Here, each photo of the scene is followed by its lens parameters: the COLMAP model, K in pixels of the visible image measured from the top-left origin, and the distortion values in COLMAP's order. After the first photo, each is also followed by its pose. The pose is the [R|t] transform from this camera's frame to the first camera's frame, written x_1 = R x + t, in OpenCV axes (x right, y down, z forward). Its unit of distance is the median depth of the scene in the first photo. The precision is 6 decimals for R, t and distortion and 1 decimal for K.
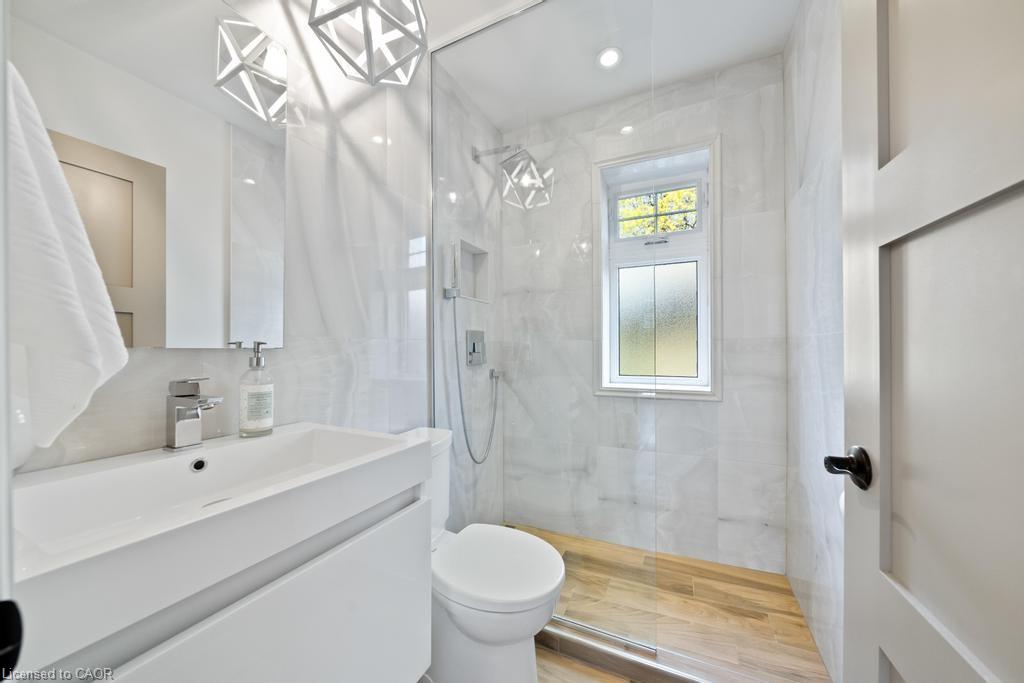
lens RADIAL K [[353.0, 0, 514.1], [0, 353.0, 344.1], [0, 0, 1]] dist [-0.005209, -0.000233]
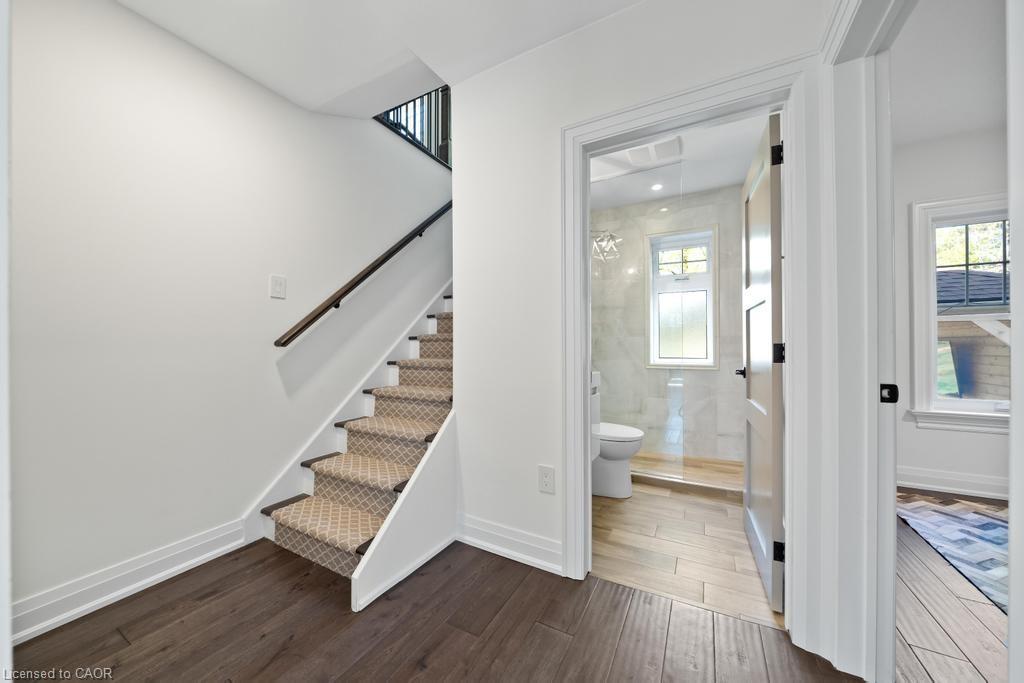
lens RADIAL K [[353.0, 0, 514.1], [0, 353.0, 343.0], [0, 0, 1]] dist [-0.005209, -0.000233]
pose [[0.998533, -0.001441, -0.054128, -0.338229], [0.001616, 0.999994, 0.003185, 0.015002], [0.054123, -0.003268, 0.998529, -0.799378]]
